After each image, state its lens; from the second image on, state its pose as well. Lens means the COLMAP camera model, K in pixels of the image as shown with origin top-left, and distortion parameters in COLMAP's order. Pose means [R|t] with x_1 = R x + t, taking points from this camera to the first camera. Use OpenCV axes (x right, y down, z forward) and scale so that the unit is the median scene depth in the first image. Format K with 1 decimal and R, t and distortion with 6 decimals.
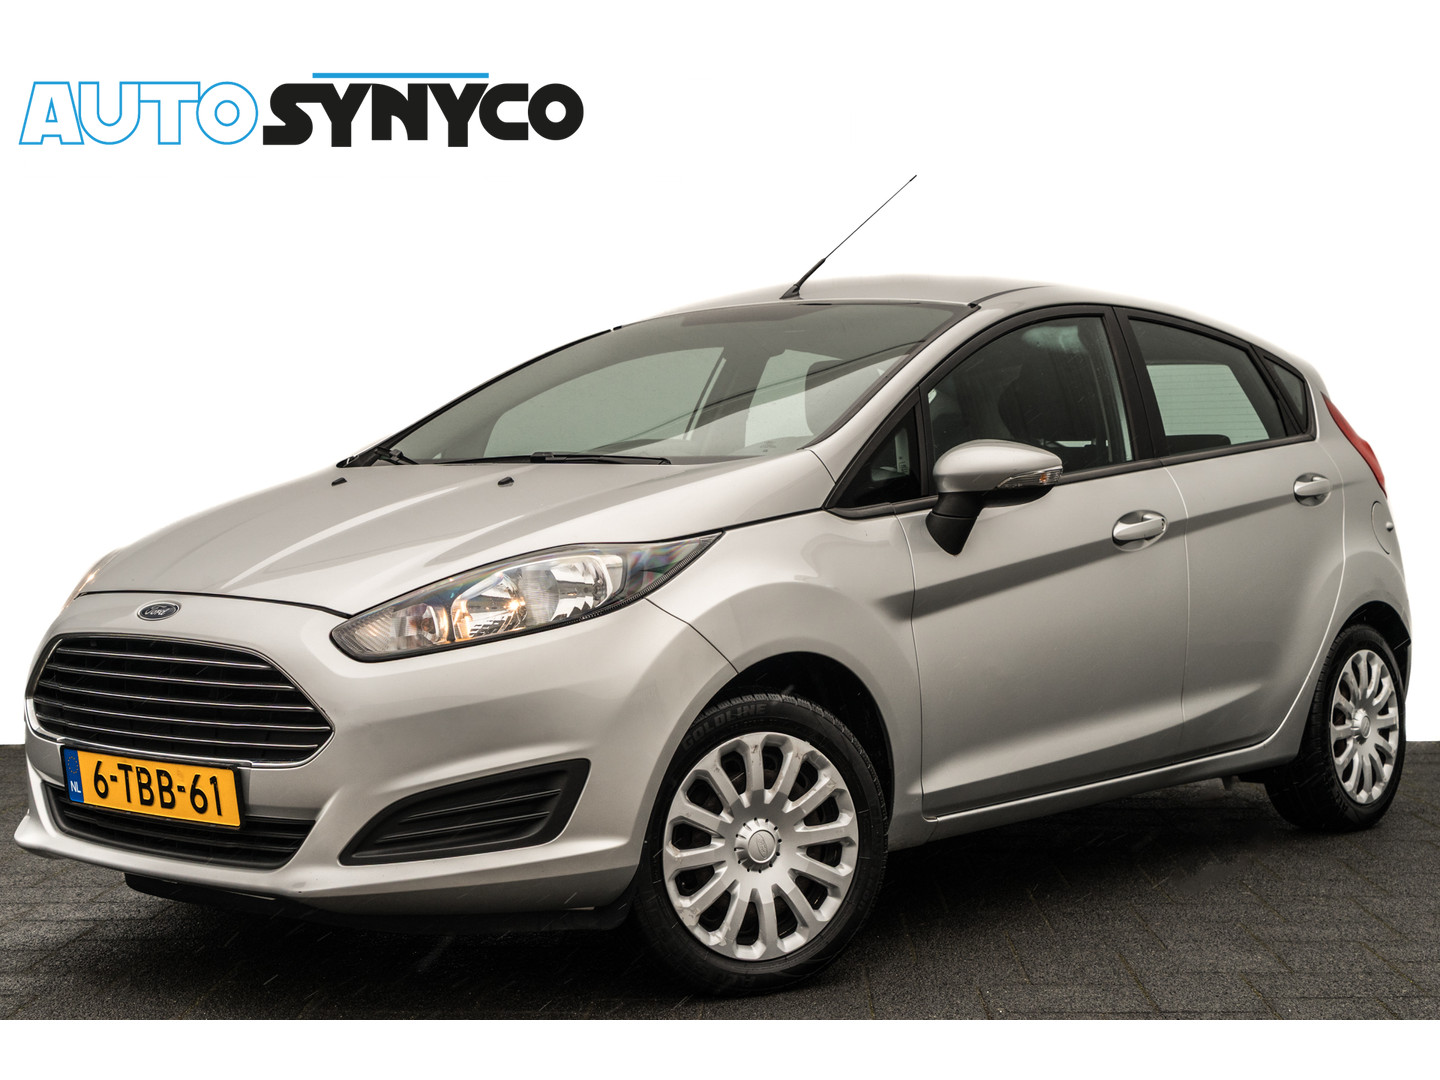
lens RADIAL K [[2177.5, 0, 713.8], [0, 2177.5, 534.1], [0, 0, 1]] dist [0.048005, 0.000000]
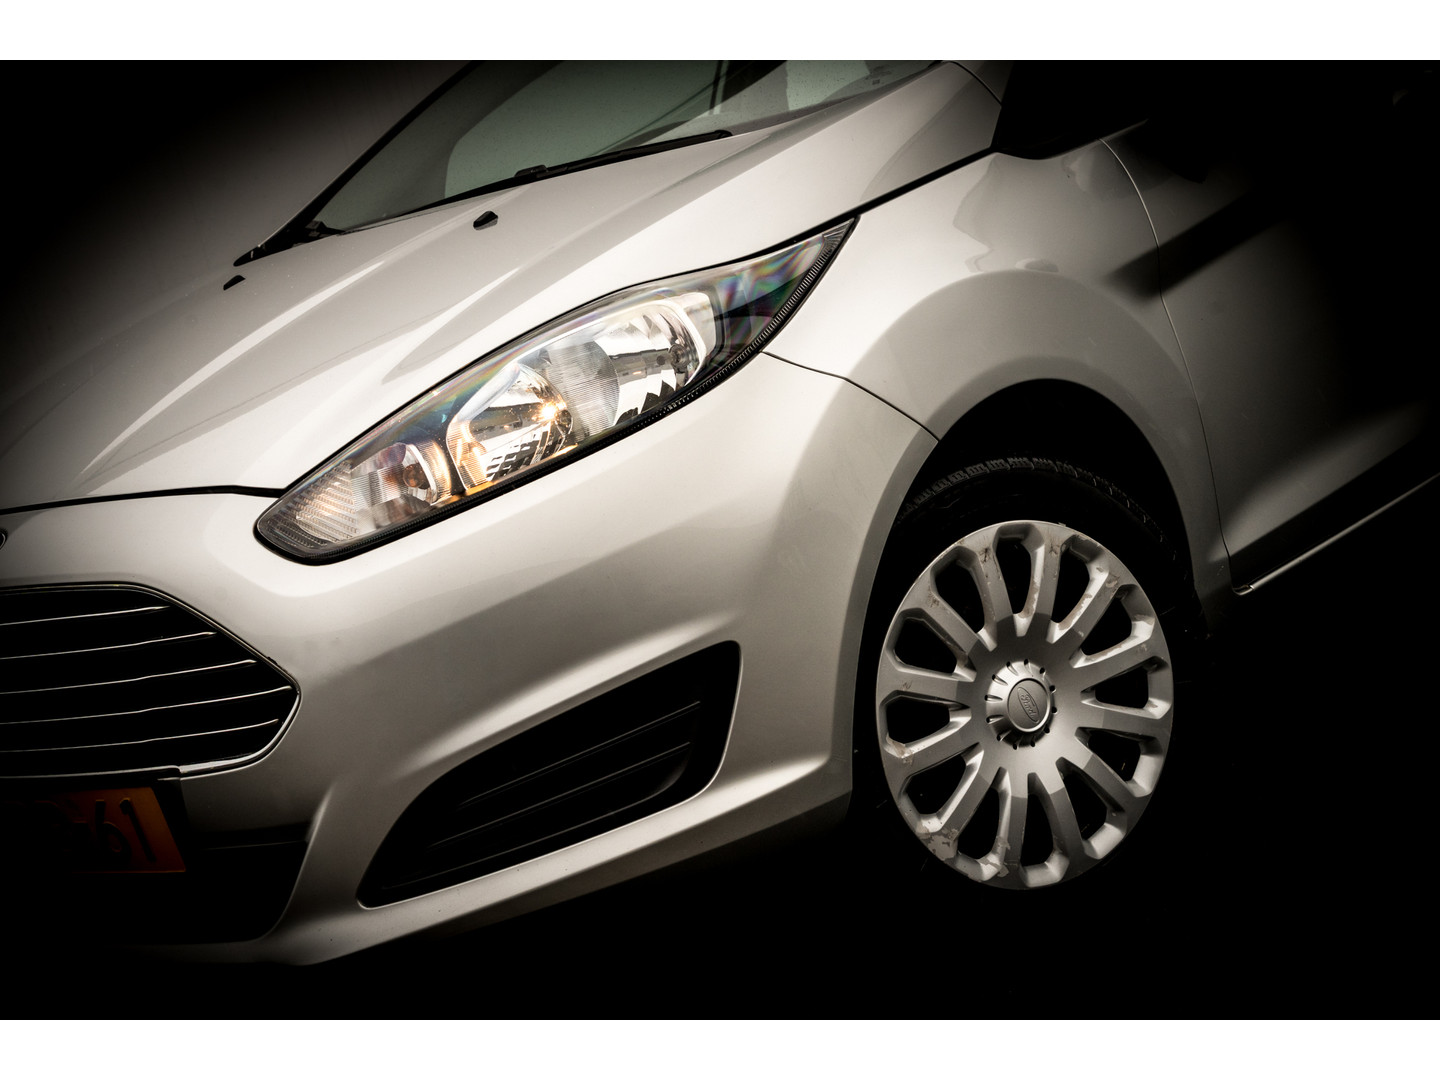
lens RADIAL K [[2179.7, 0, 727.2], [0, 2179.7, 533.9], [0, 0, 1]] dist [0.030417, 0.000000]
pose [[0.975765, -0.218683, -0.007818, -0.046277], [0.218126, 0.969190, 0.114421, 0.007442], [-0.017445, -0.113354, 0.993402, 0.400715]]
